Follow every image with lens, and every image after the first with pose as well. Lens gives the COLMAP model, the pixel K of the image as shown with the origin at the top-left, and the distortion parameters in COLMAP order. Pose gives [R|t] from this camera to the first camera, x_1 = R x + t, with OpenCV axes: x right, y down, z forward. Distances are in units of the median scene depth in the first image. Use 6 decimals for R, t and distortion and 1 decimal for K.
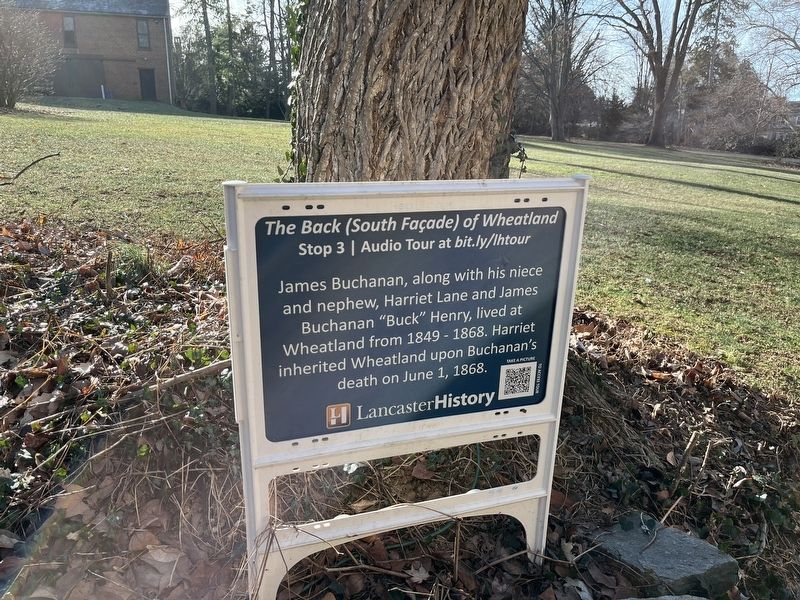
lens RADIAL K [[603.9, 0, 403.0], [0, 603.9, 306.8], [0, 0, 1]] dist [0.074790, -0.116028]
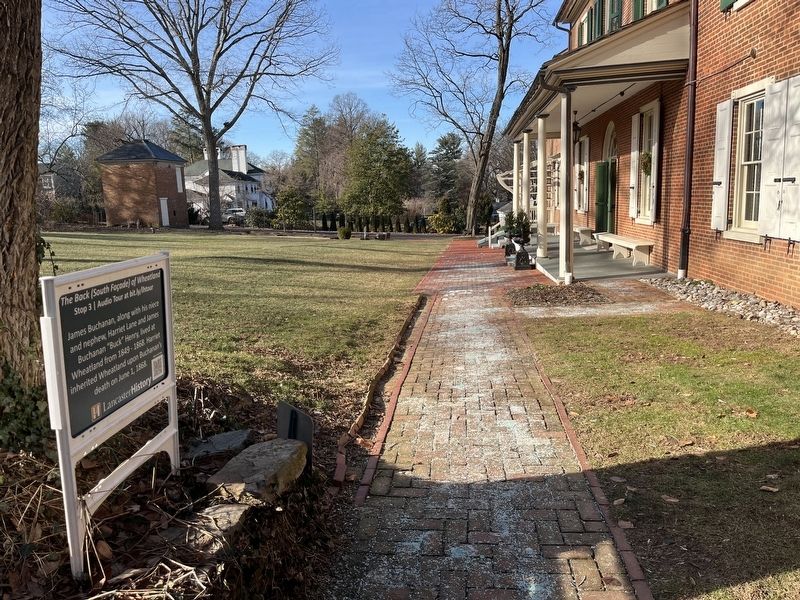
lens RADIAL K [[603.9, 0, 403.0], [0, 603.9, 306.8], [0, 0, 1]] dist [0.074790, -0.116028]
pose [[0.402859, -0.197028, 0.893803, -1.189702], [0.281241, 0.955957, 0.083967, 0.005532], [-0.870981, 0.217547, 0.440528, -0.490805]]
